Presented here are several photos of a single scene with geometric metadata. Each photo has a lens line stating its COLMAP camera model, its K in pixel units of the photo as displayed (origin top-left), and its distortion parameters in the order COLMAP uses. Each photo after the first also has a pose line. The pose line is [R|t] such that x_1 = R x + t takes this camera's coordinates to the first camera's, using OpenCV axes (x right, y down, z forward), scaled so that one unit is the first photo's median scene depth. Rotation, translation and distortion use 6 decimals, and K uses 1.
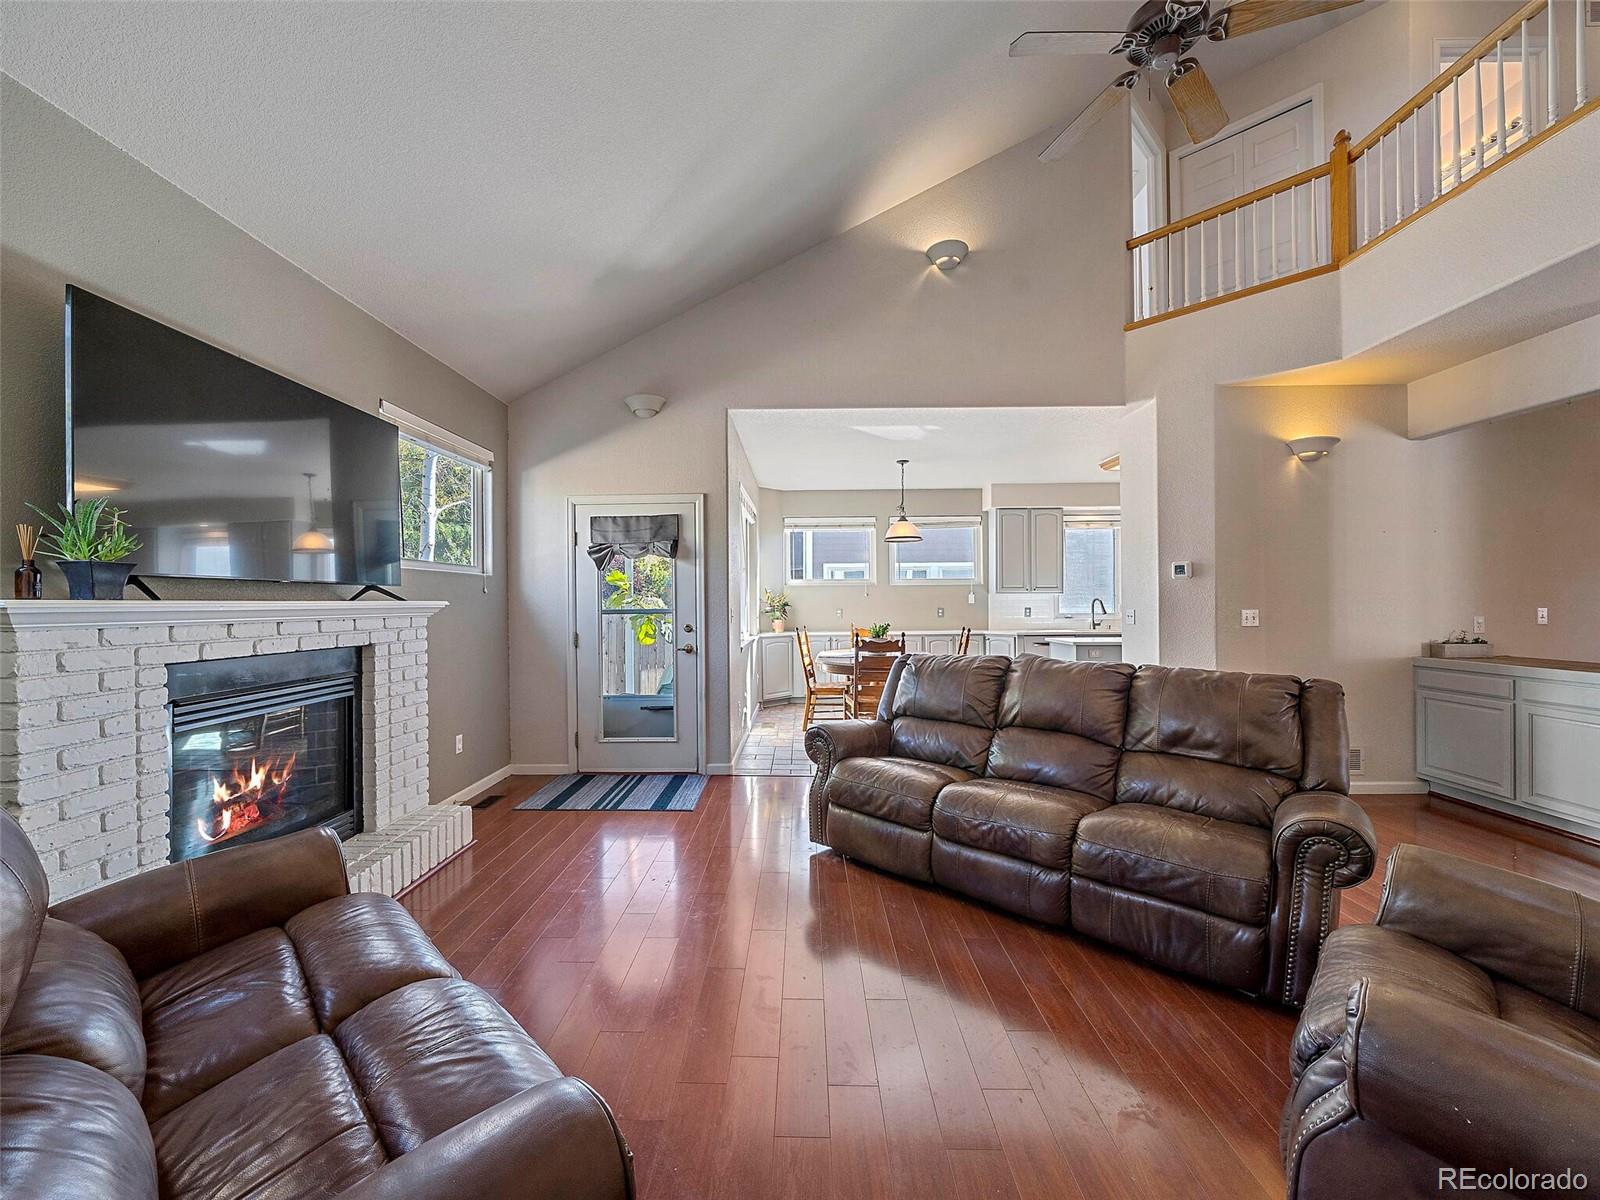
lens RADIAL K [[627.6, 0, 794.1], [0, 627.6, 605.5], [0, 0, 1]] dist [-0.010671, -0.000331]
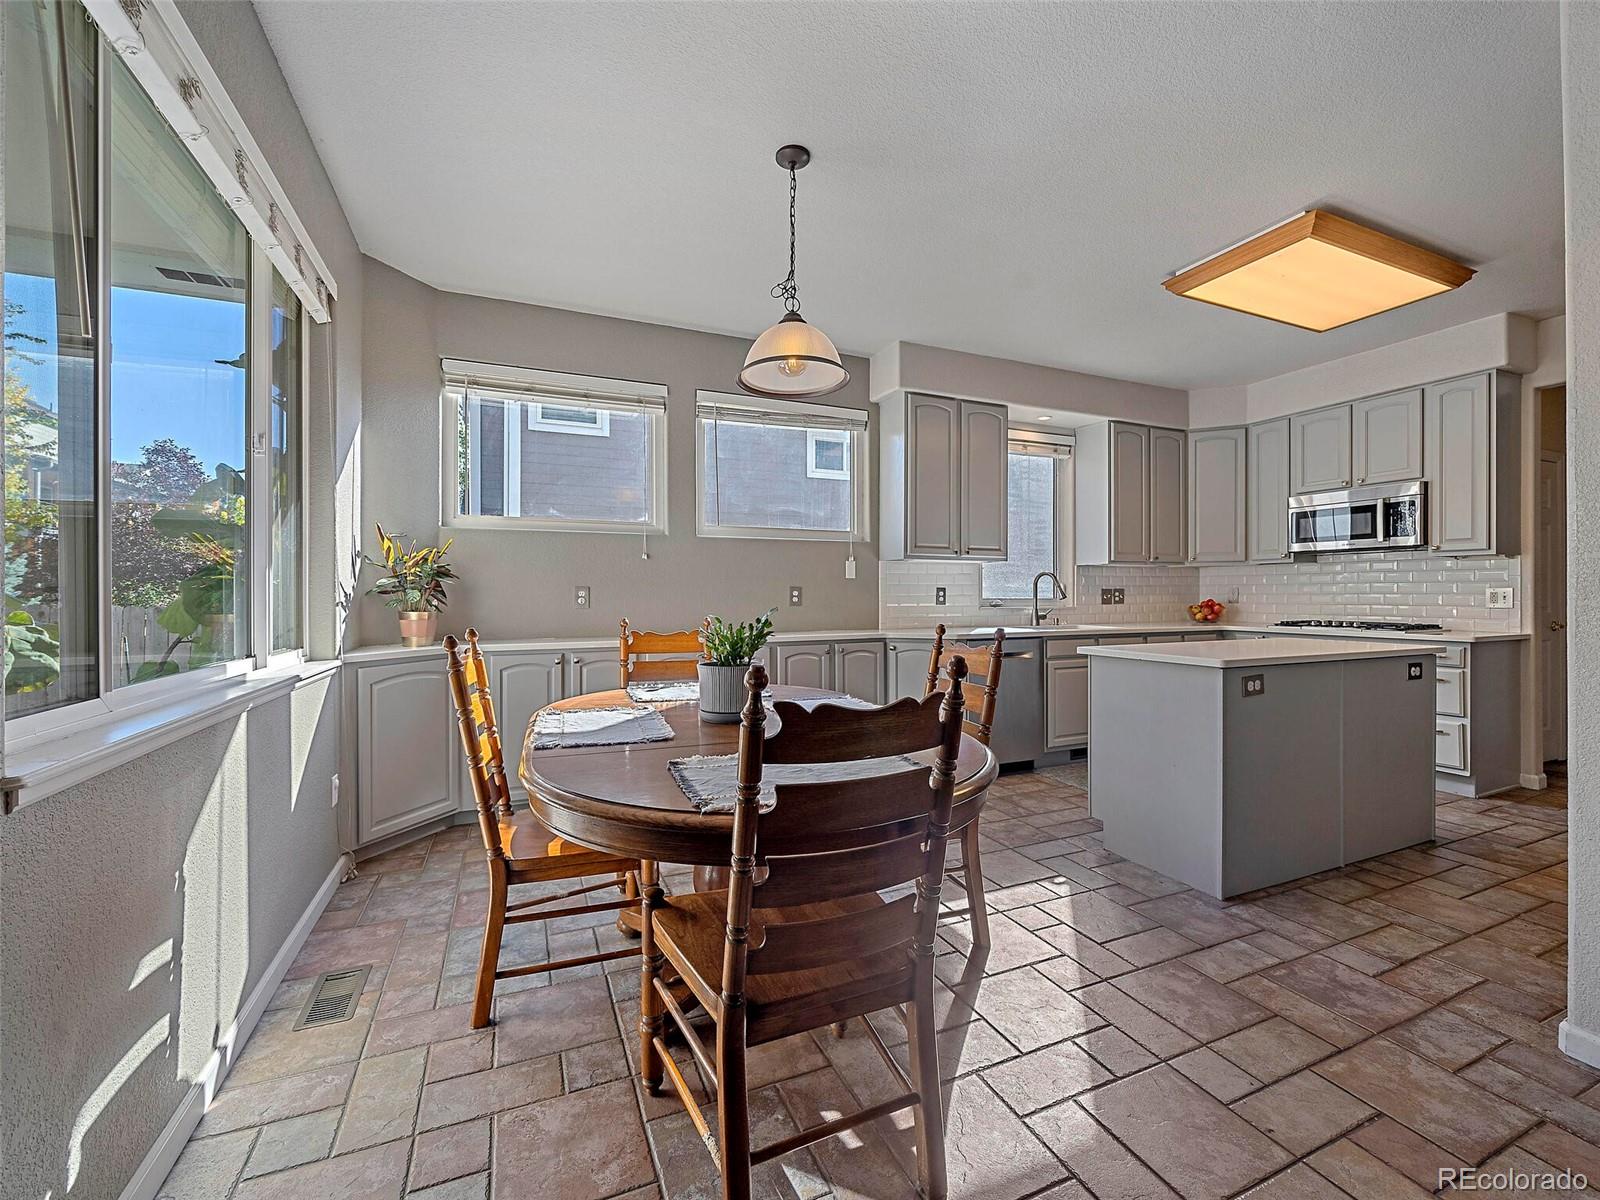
lens RADIAL K [[649.9, 0, 790.7], [0, 649.9, 594.8], [0, 0, 1]] dist [-0.001789, -0.000146]
pose [[0.912999, 0.005298, 0.407928, 0.036568], [-0.001138, 0.999945, -0.010440, 0.028304], [-0.407961, 0.009067, 0.912955, 0.939107]]
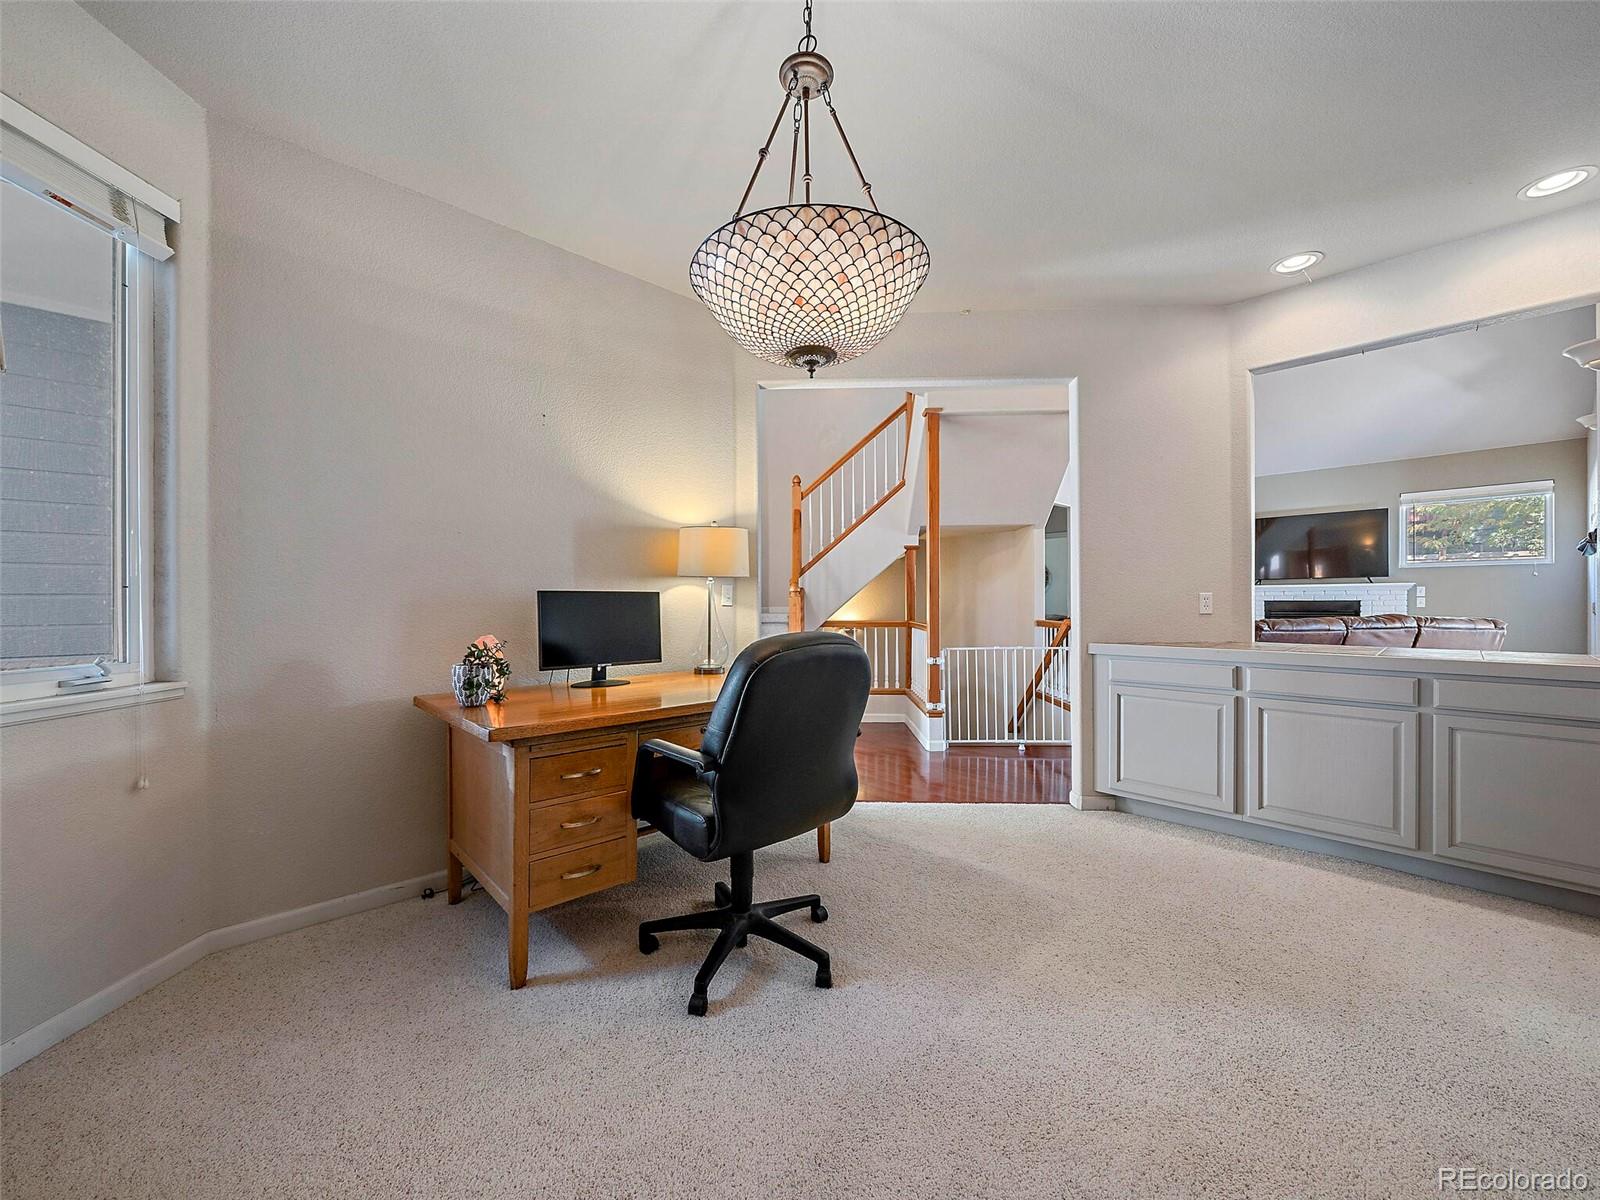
lens RADIAL K [[615.2, 0, 794.9], [0, 615.2, 601.9], [0, 0, 1]] dist [-0.001189, -0.000104]
pose [[-0.727557, 0.008343, -0.685996, 1.771996], [0.002563, 0.999952, 0.009443, 0.024699], [0.686042, 0.005112, -0.727544, 0.800373]]
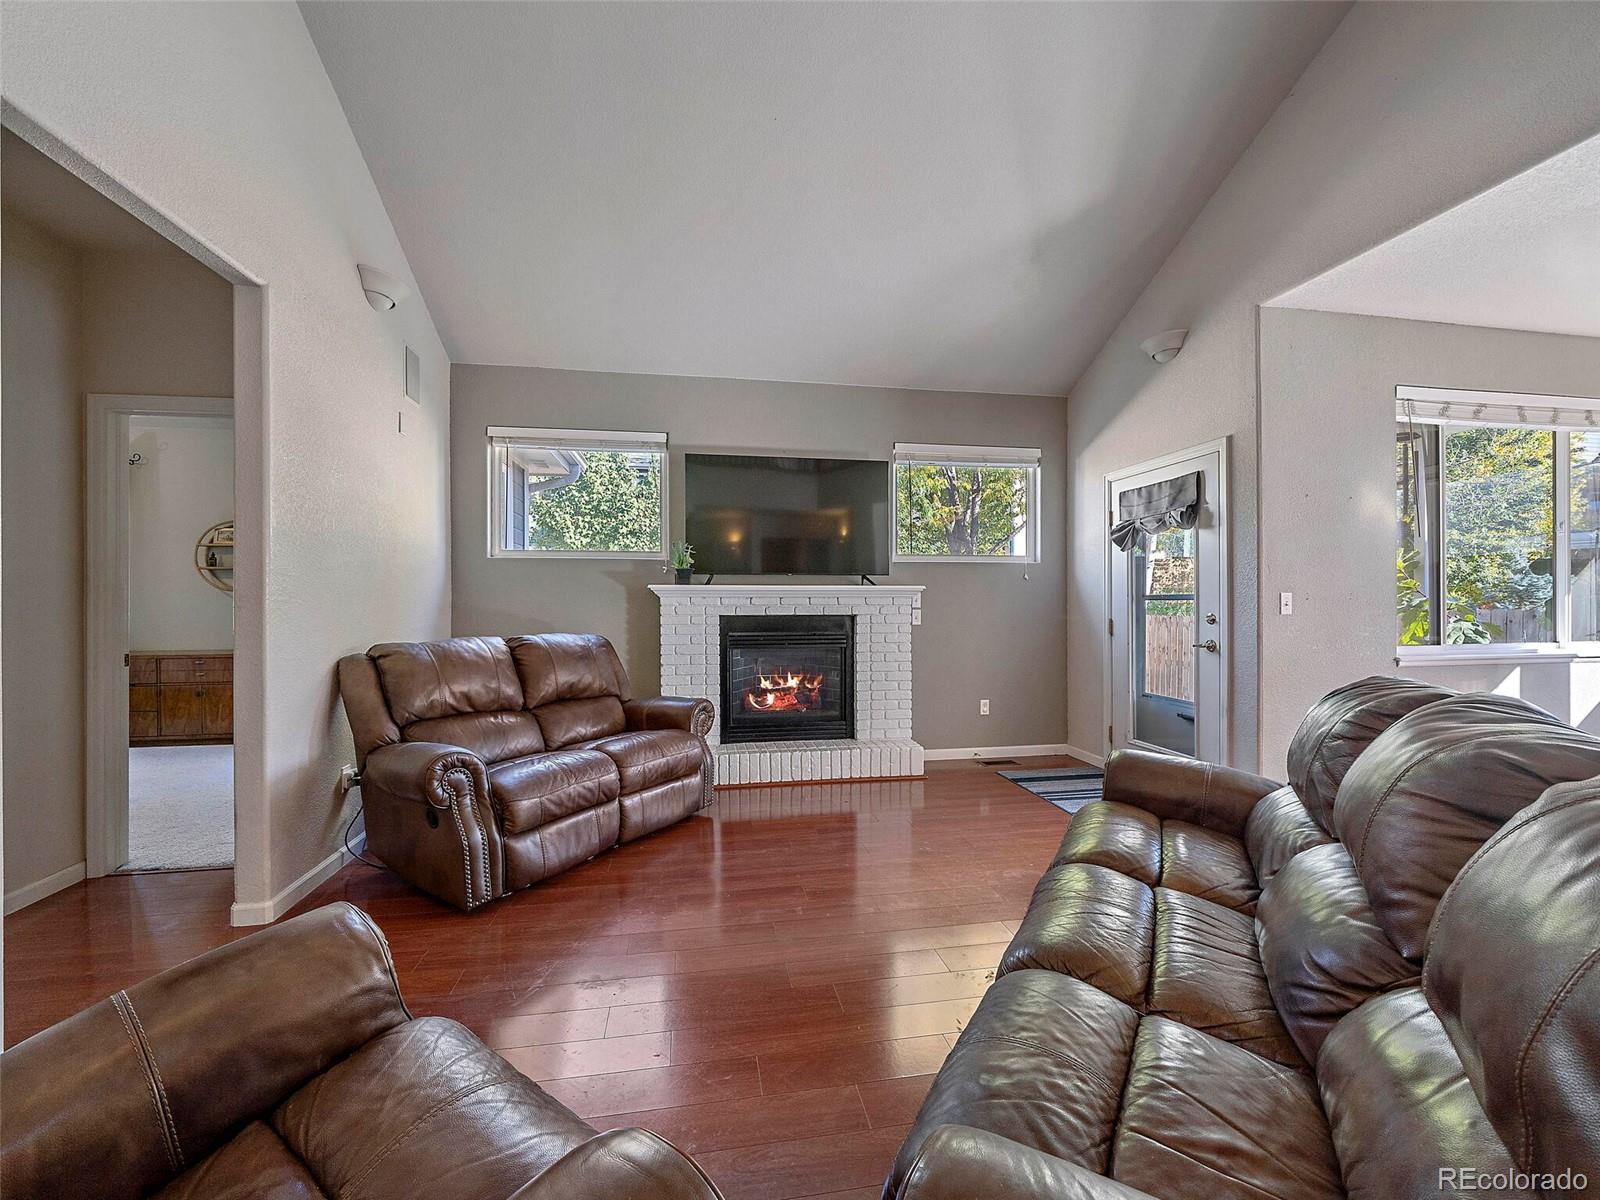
lens RADIAL K [[627.6, 0, 794.1], [0, 627.6, 605.5], [0, 0, 1]] dist [-0.010671, -0.000331]
pose [[0.179483, 0.012377, -0.983683, 0.494912], [-0.005587, 0.999918, 0.011562, 0.014945], [0.983745, 0.003421, 0.179537, 0.377646]]
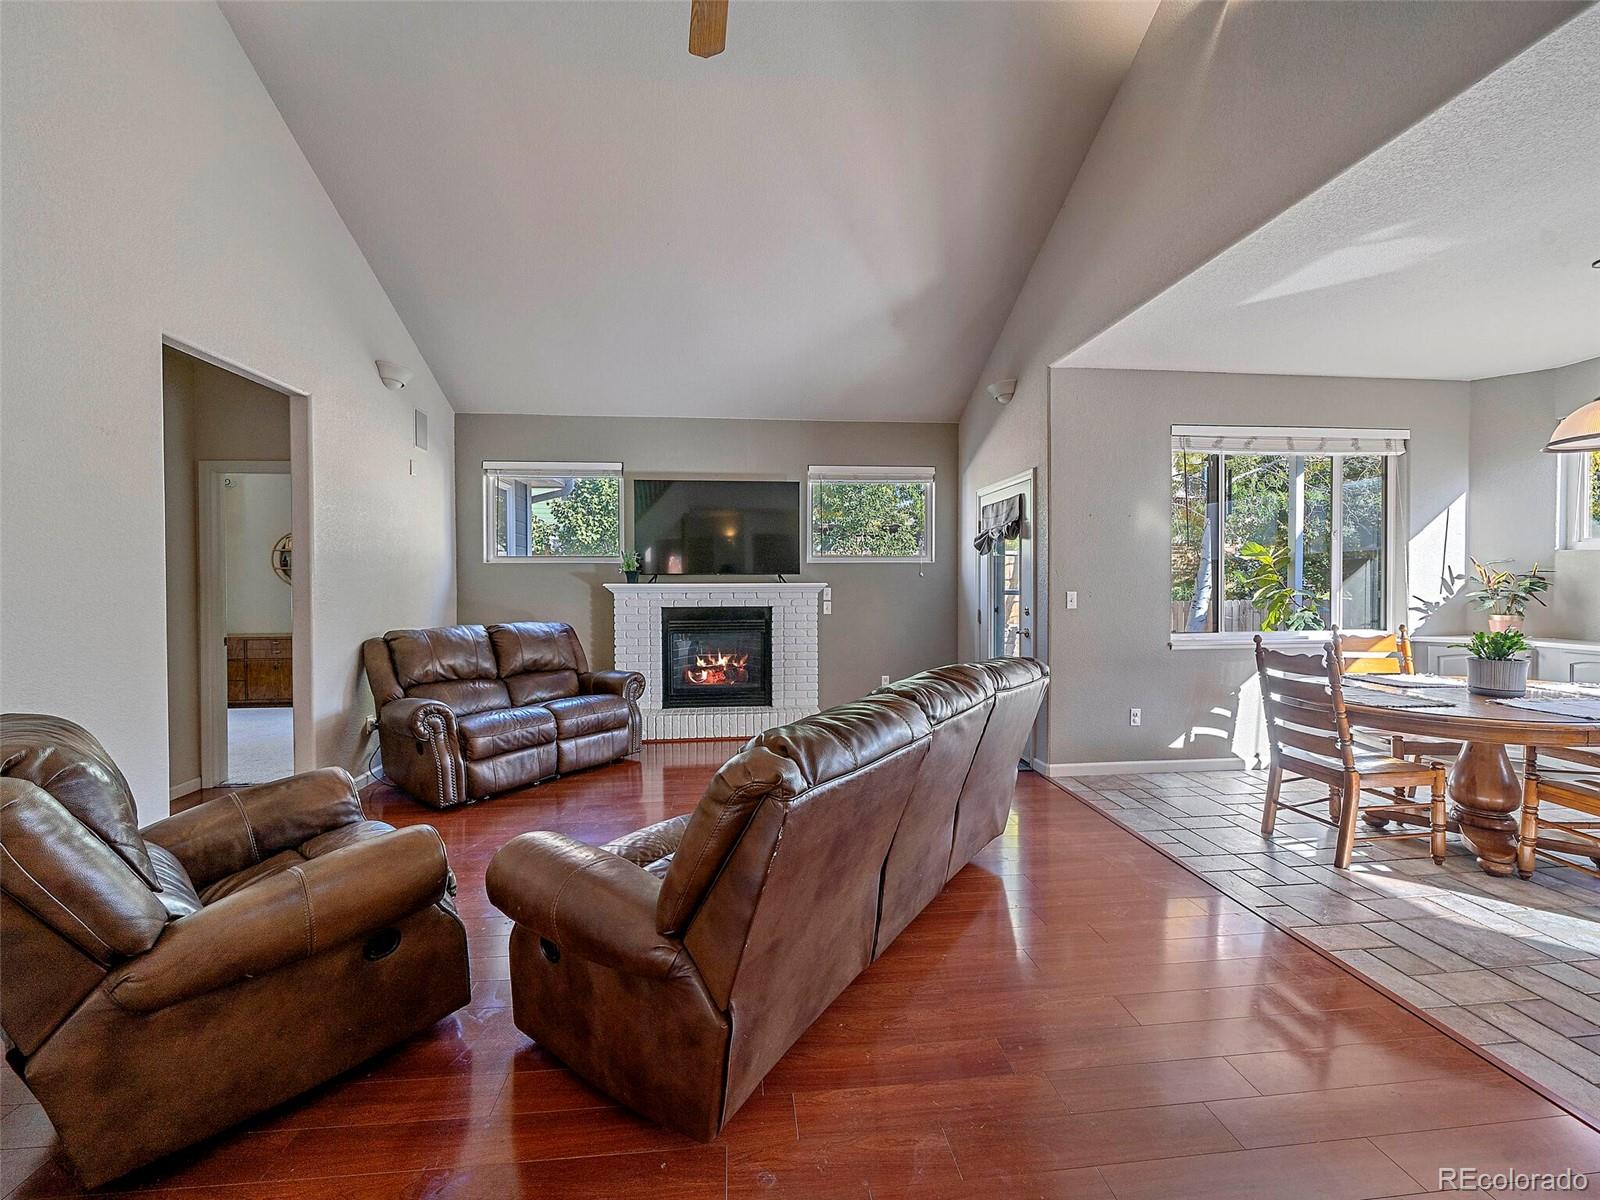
lens RADIAL K [[619.9, 0, 792.8], [0, 619.9, 593.3], [0, 0, 1]] dist [-0.010625, 0.000037]
pose [[0.111535, 0.021151, -0.993535, 0.741879], [-0.002213, 0.999776, 0.021036, -0.010100], [0.993758, -0.000148, 0.111557, 0.550830]]
